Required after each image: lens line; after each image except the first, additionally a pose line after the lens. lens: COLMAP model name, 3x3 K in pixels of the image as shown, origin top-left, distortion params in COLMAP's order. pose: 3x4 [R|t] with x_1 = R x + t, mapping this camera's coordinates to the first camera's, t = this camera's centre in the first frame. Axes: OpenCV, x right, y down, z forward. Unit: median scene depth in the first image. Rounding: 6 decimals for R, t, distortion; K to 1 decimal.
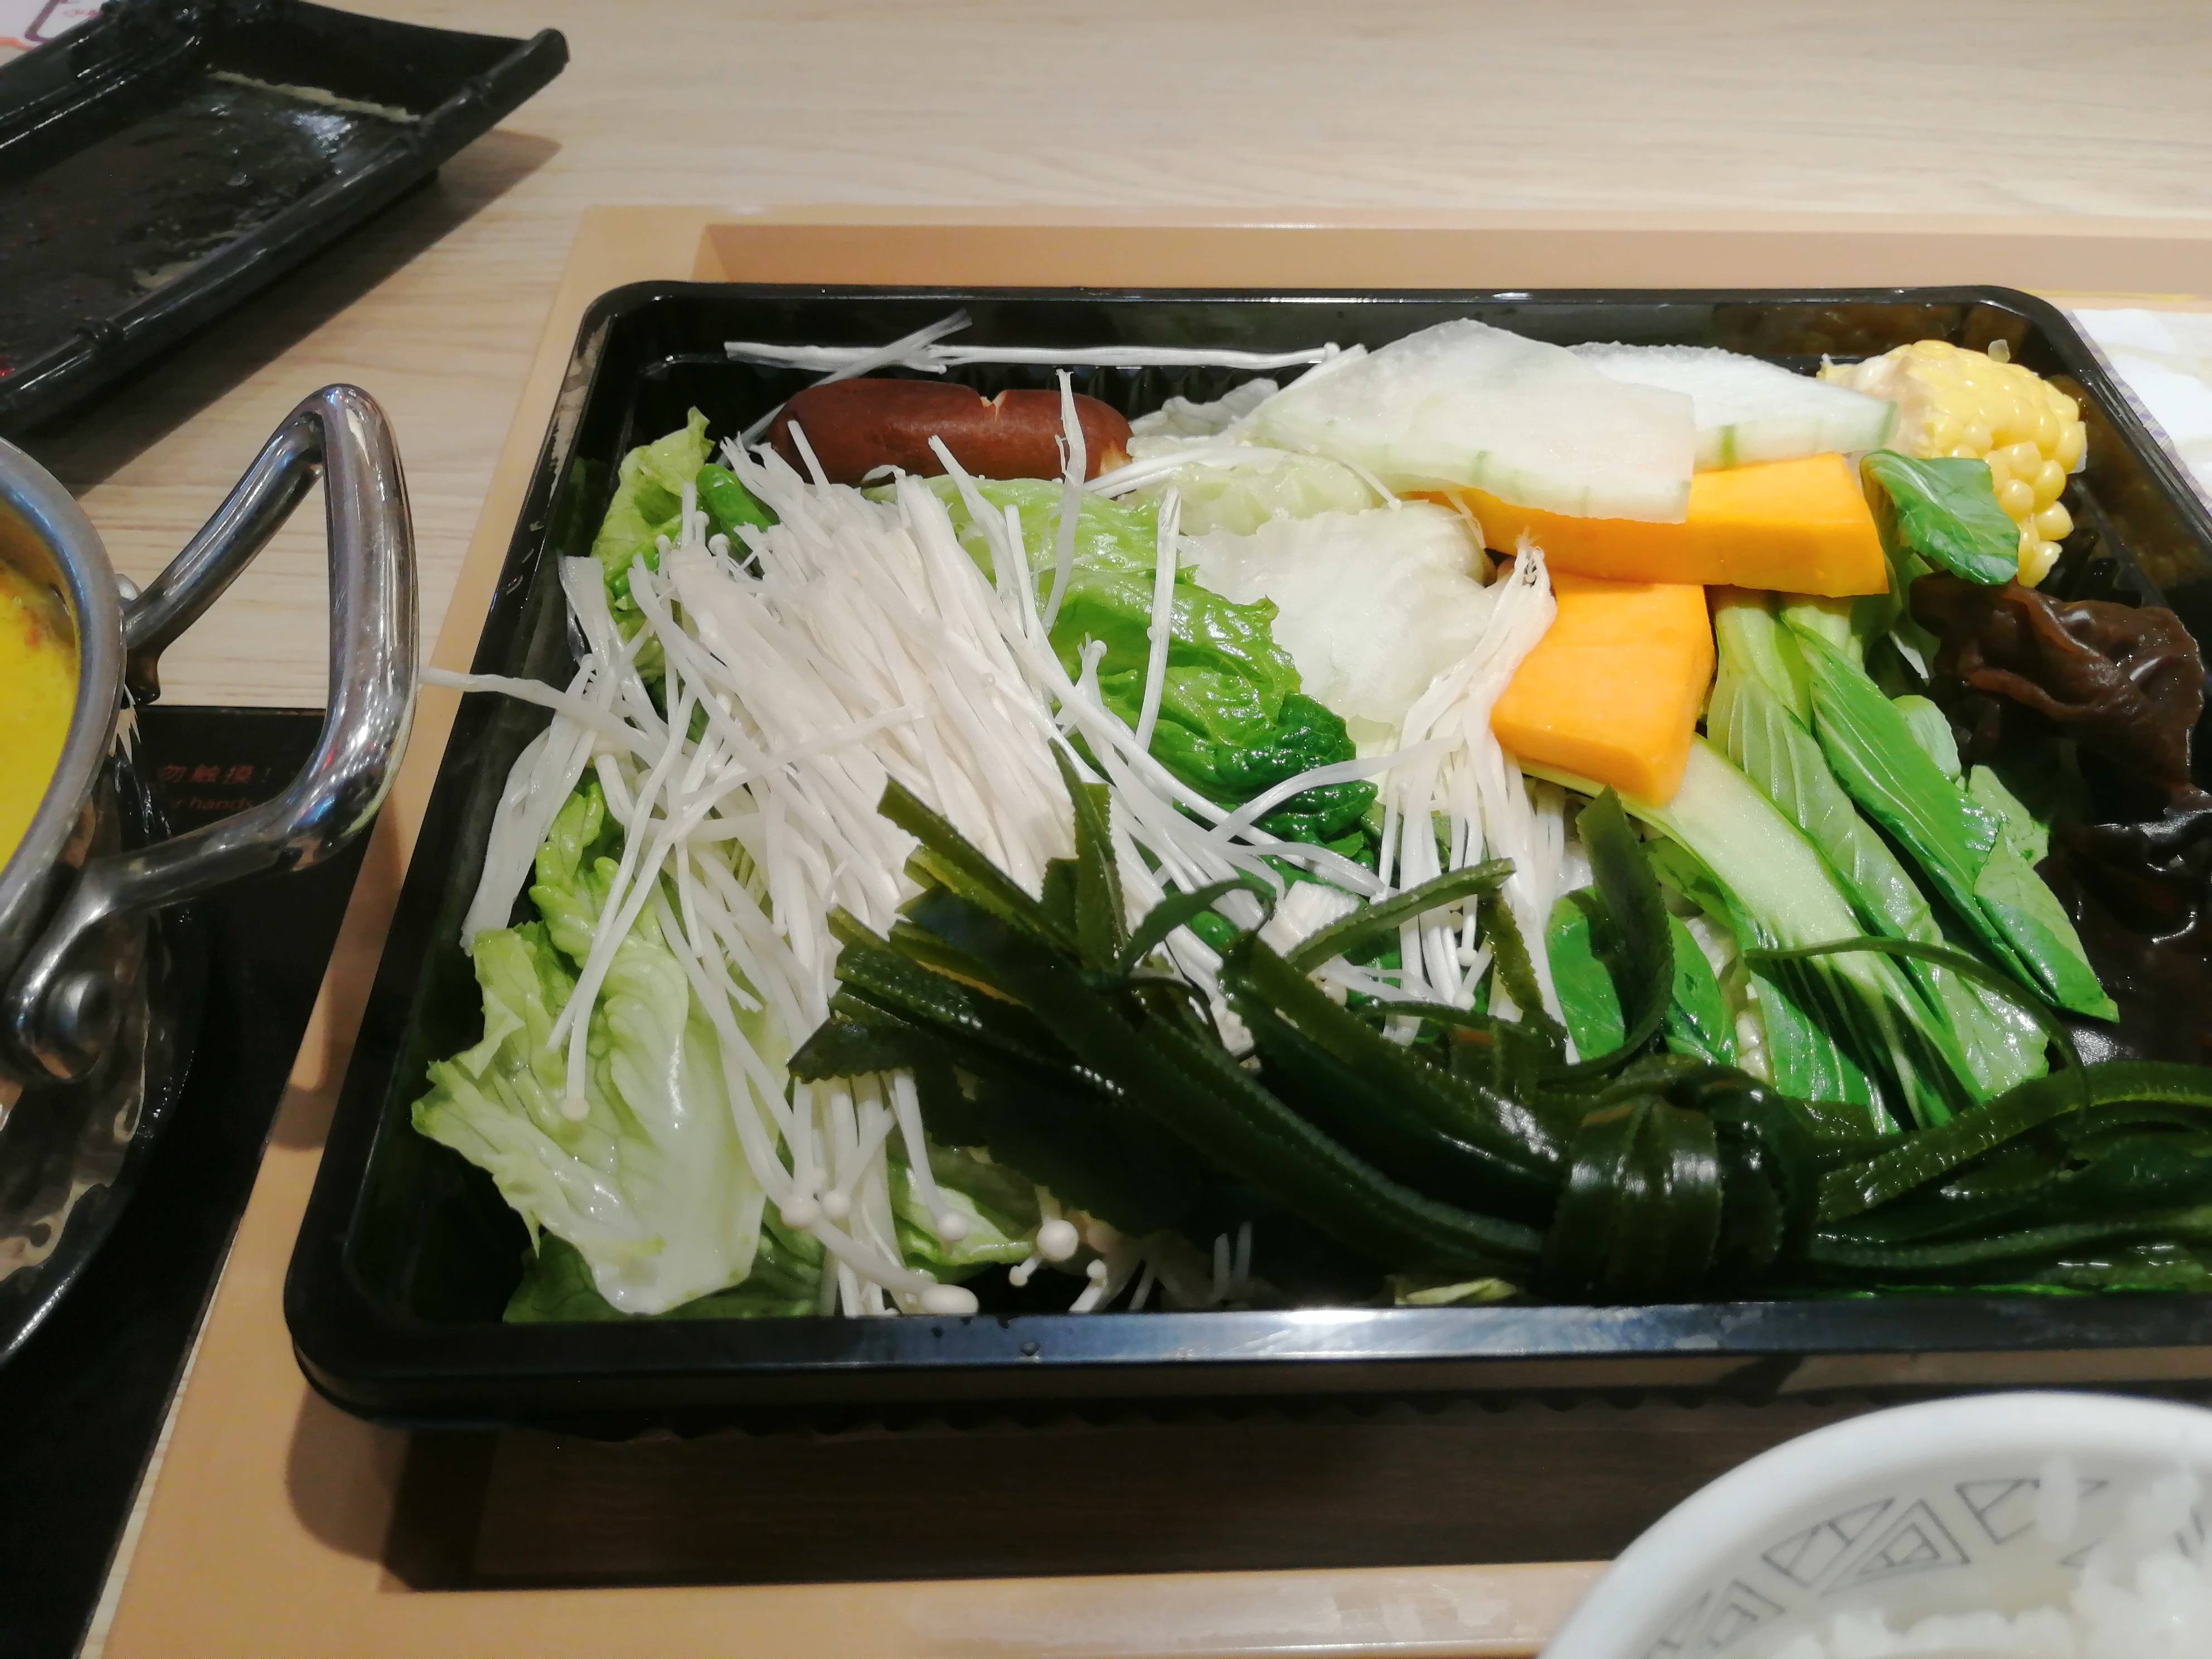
lens RADIAL K [[1814.2, 0, 1106.0], [0, 1814.2, 829.5], [0, 0, 1]] dist [0.012074, 0.000752]
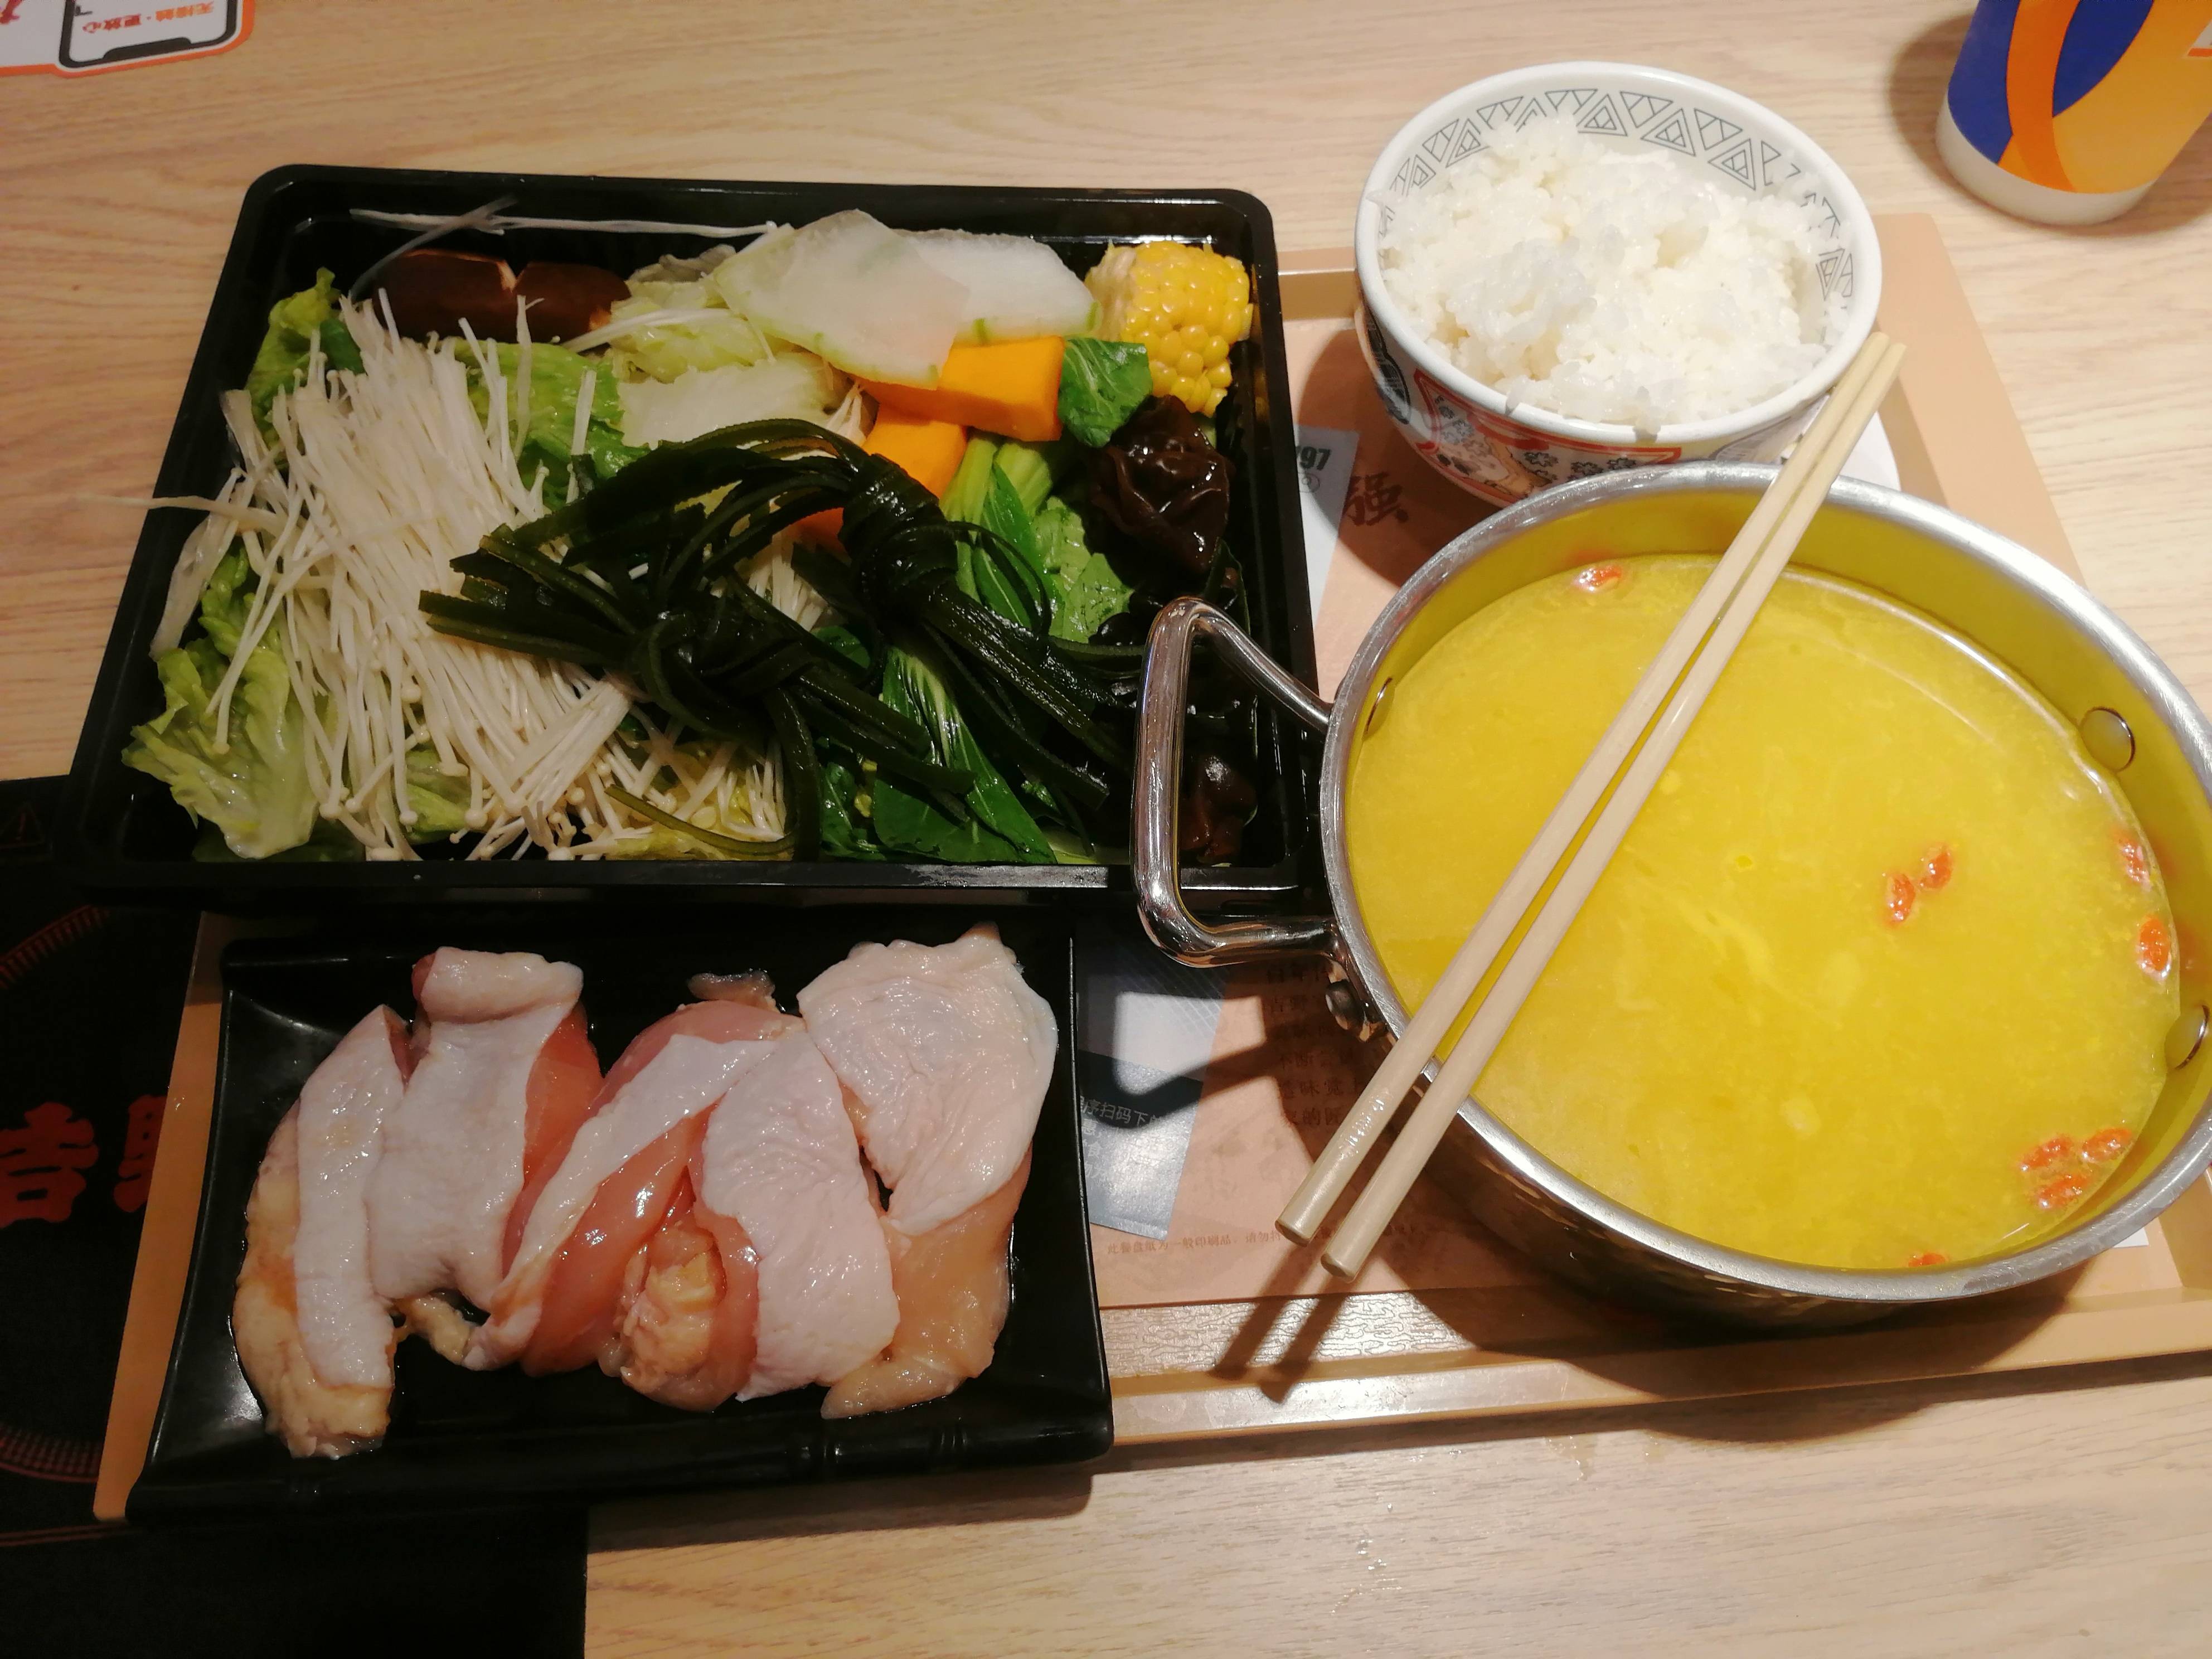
lens RADIAL K [[1814.2, 0, 1106.0], [0, 1814.2, 829.5], [0, 0, 1]] dist [0.012074, 0.000752]
pose [[0.999522, 0.023473, 0.020138, 0.437366], [-0.027789, 0.967431, 0.251606, -0.197303], [-0.013576, -0.252045, 0.967620, -0.629718]]
